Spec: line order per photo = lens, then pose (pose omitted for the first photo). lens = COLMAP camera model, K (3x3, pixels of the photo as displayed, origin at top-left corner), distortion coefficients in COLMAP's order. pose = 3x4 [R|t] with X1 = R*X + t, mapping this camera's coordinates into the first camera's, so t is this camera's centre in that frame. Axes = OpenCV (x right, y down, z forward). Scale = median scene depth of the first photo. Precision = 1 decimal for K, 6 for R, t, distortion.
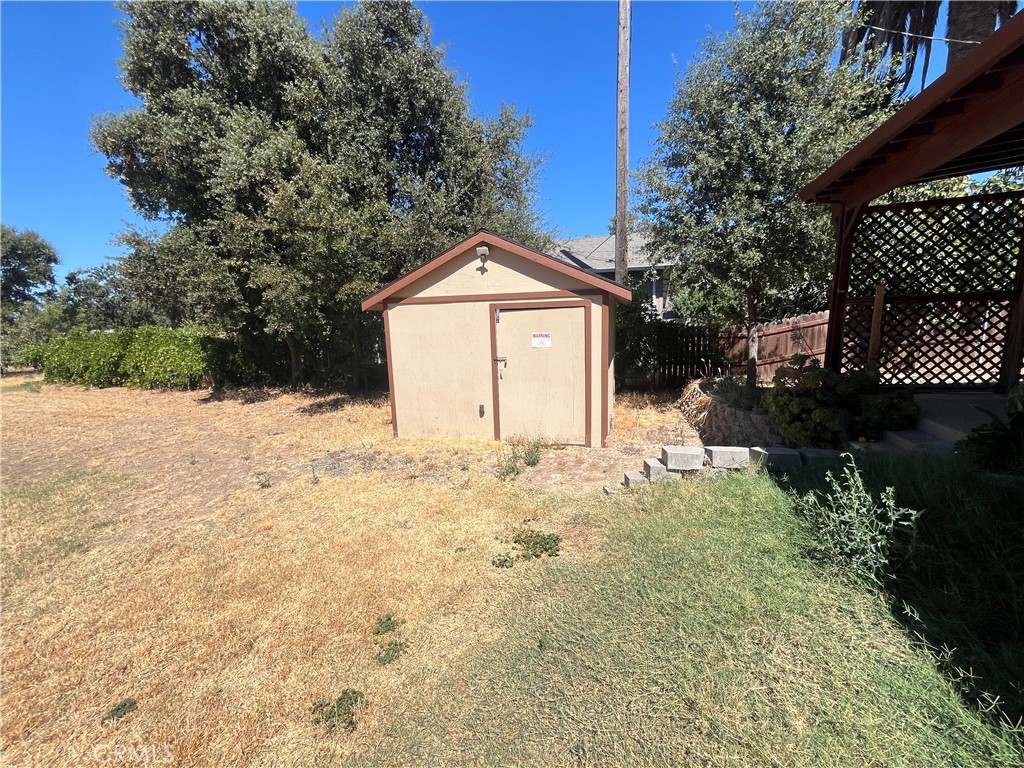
lens RADIAL K [[419.5, 0, 512.0], [0, 419.5, 384.0], [0, 0, 1]] dist [-0.001586, 0.000129]
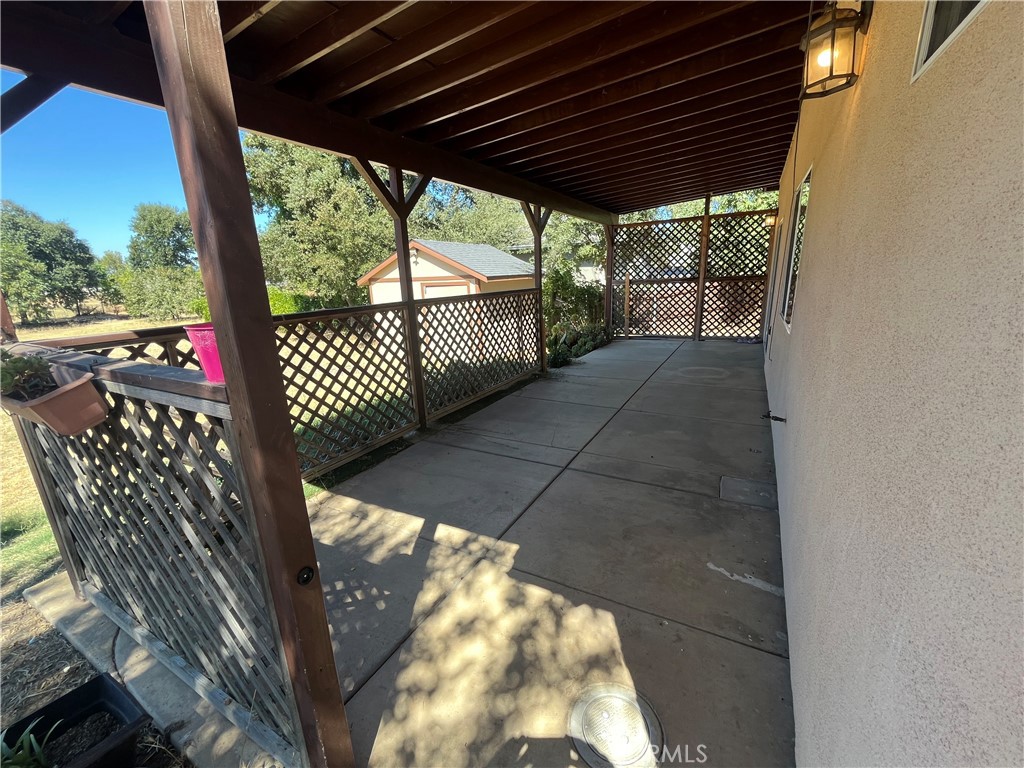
lens RADIAL K [[419.5, 0, 512.0], [0, 419.5, 384.0], [0, 0, 1]] dist [-0.001586, 0.000129]
pose [[0.979058, 0.046672, -0.198158, 0.483610], [-0.023807, 0.992936, 0.116238, 0.009519], [0.202183, -0.109086, 0.973253, -0.470035]]
